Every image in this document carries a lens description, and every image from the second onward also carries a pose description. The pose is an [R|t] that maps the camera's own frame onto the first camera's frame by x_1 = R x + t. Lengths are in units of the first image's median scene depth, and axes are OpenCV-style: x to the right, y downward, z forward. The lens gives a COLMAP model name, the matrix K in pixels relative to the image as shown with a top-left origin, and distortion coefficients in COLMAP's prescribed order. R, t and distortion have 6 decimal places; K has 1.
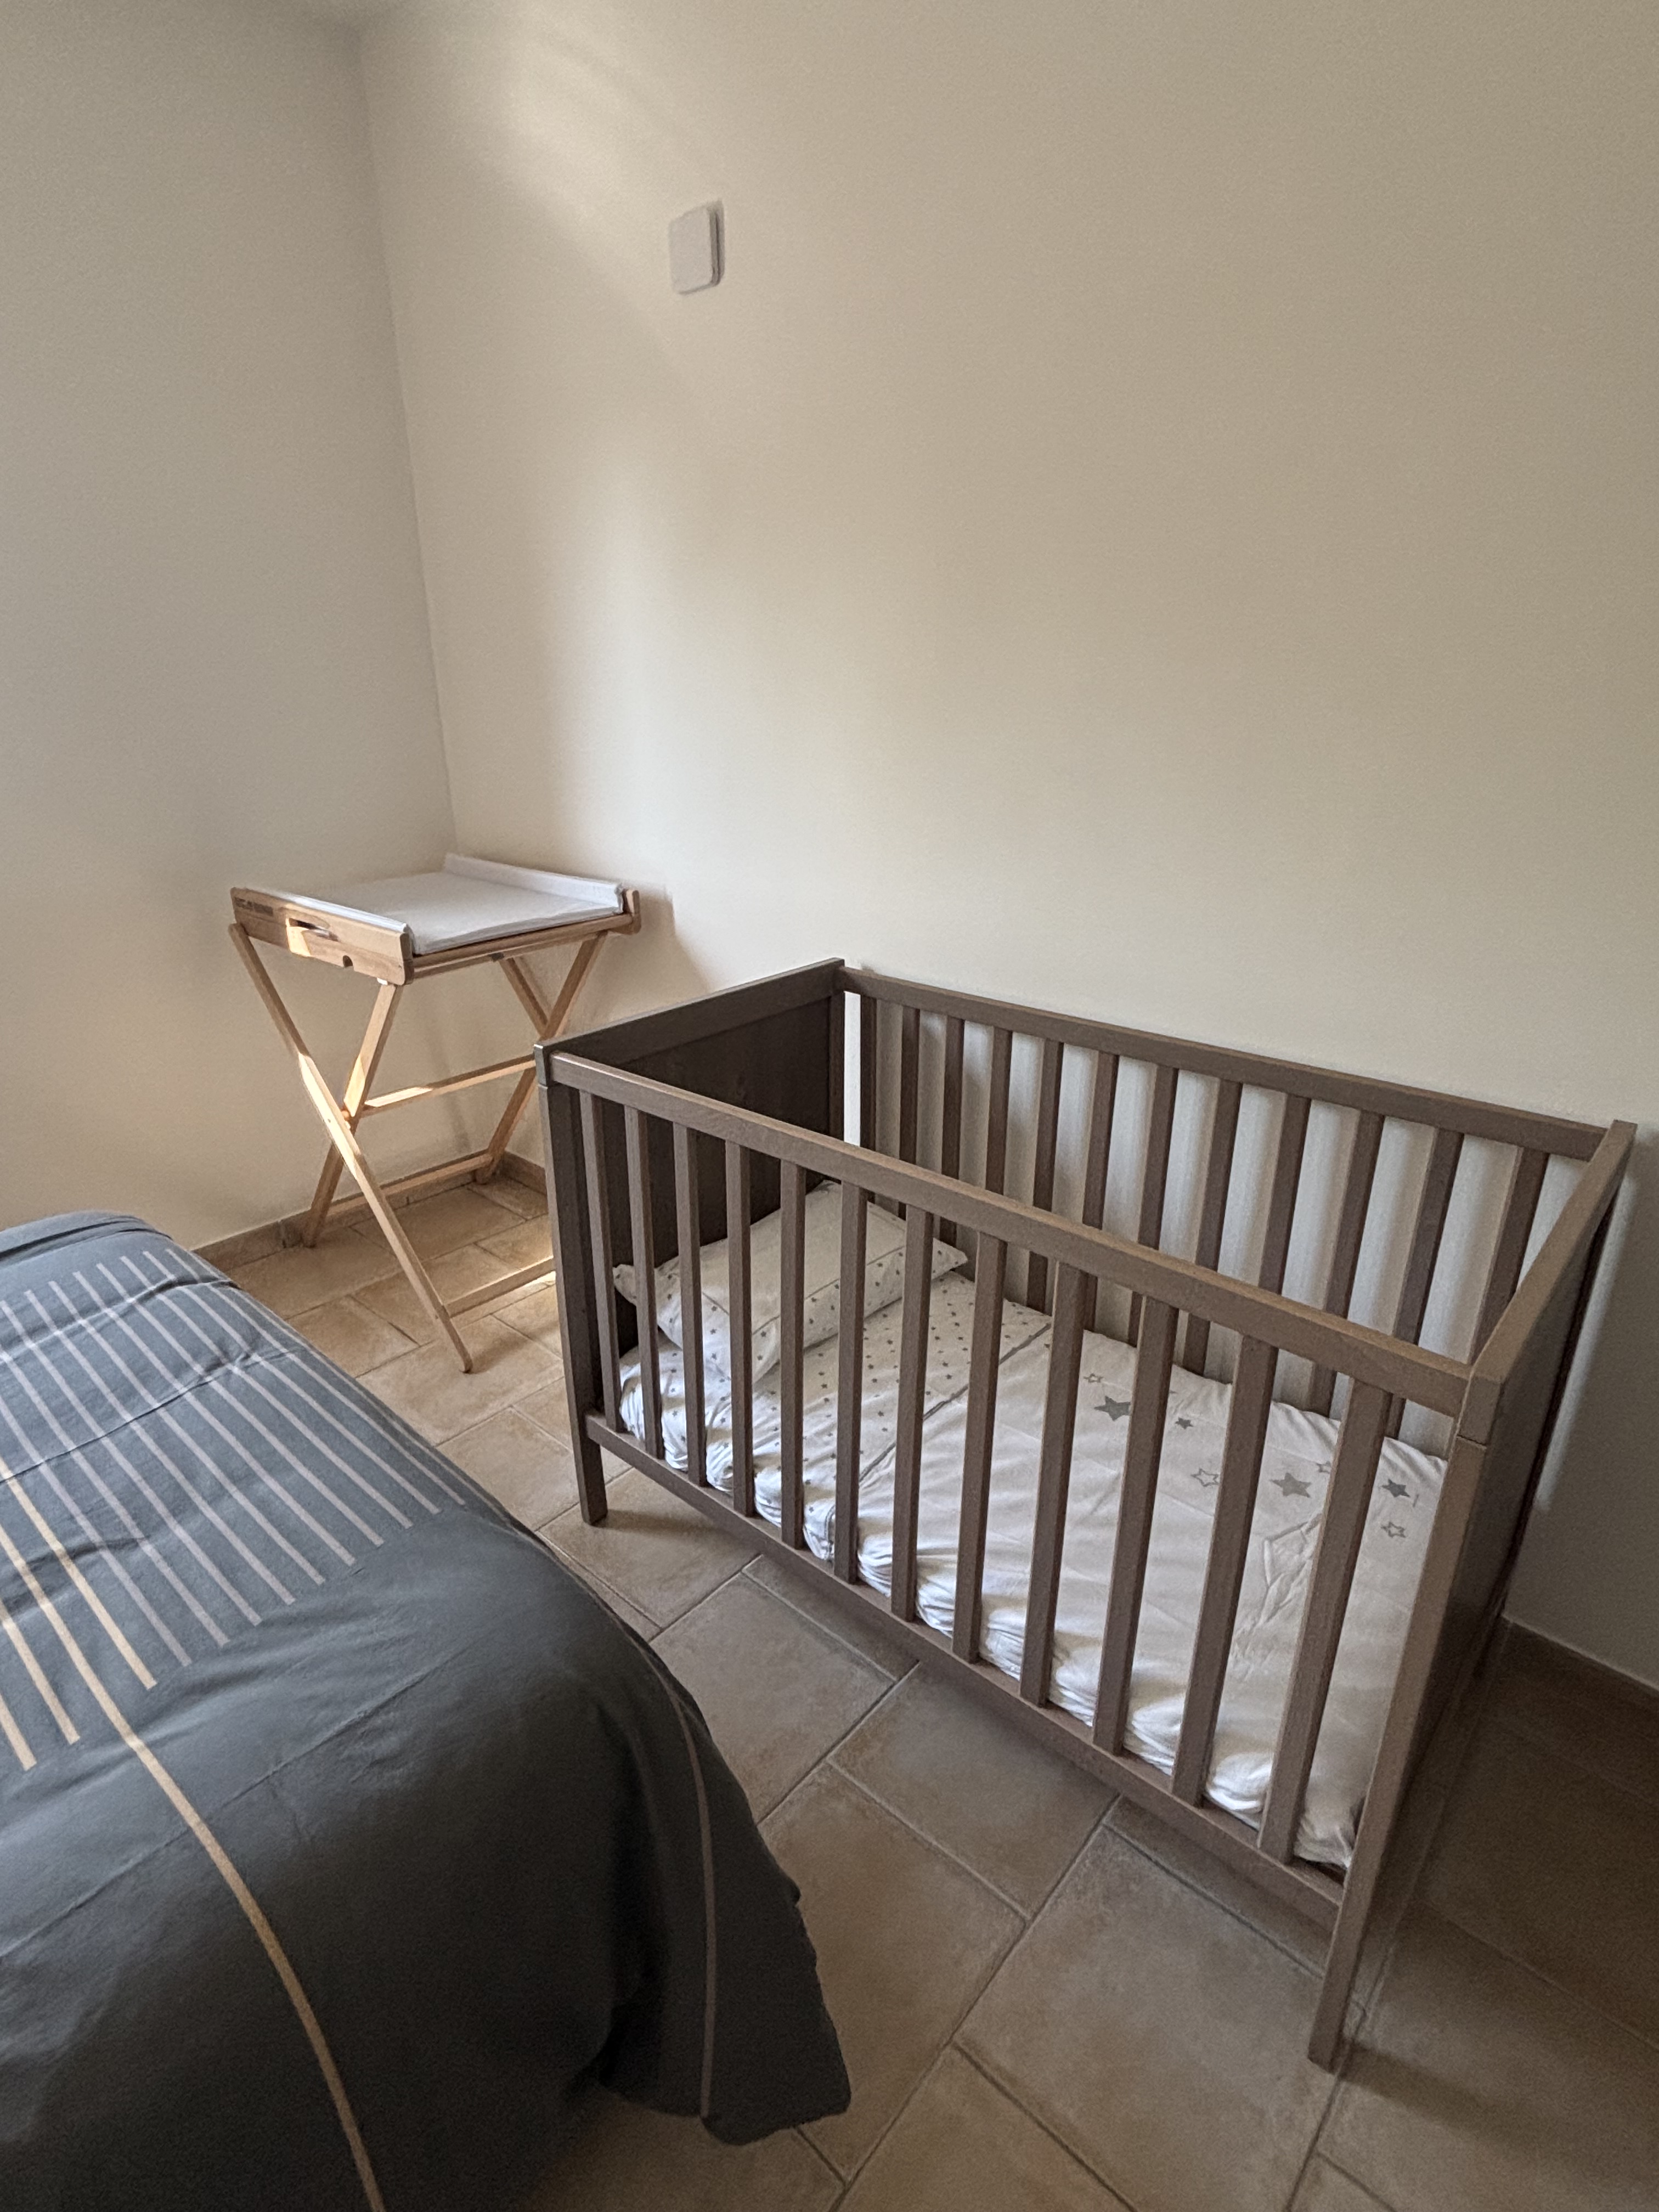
lens RADIAL K [[1139.3, 0, 836.5], [0, 1139.3, 1098.8], [0, 0, 1]] dist [-0.000053, -0.003085]
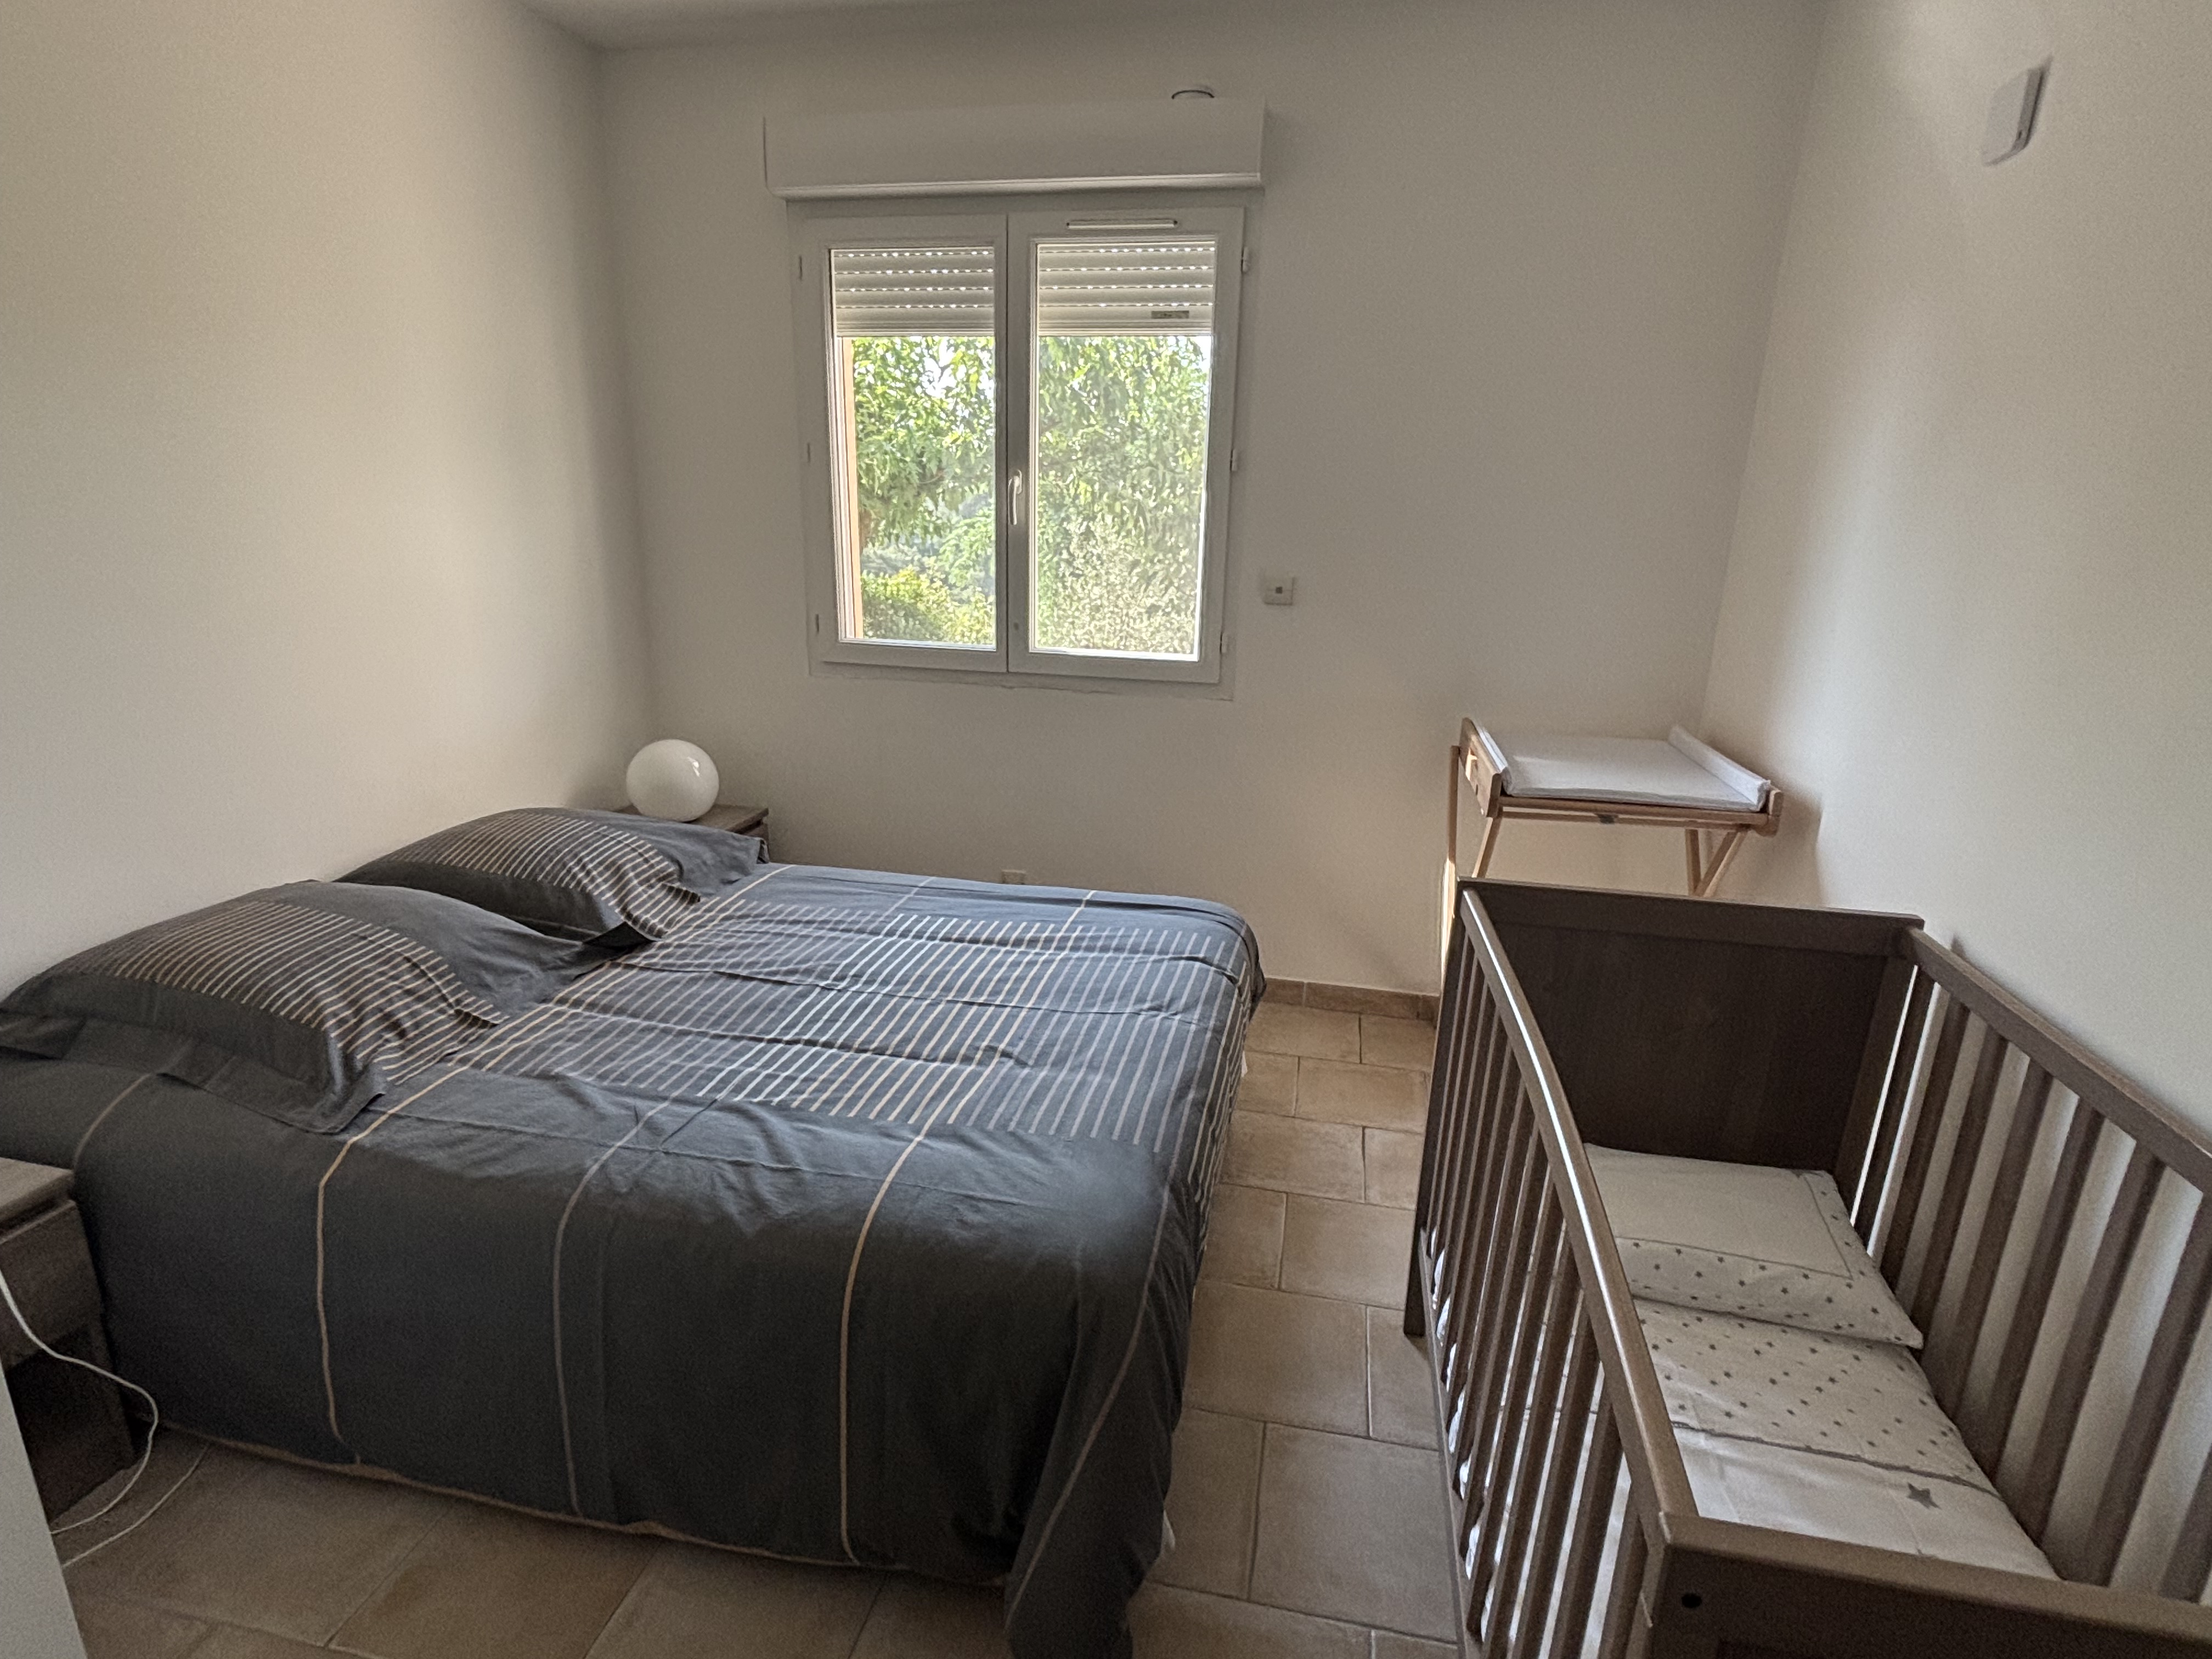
lens RADIAL K [[1139.3, 0, 1111.1], [0, 1139.3, 820.7], [0, 0, 1]] dist [-0.000053, -0.003085]
pose [[0.479468, 0.243720, -0.843037, 0.487262], [-0.342035, 0.936590, 0.076237, -0.065251], [0.808160, 0.251795, 0.532426, 0.111201]]
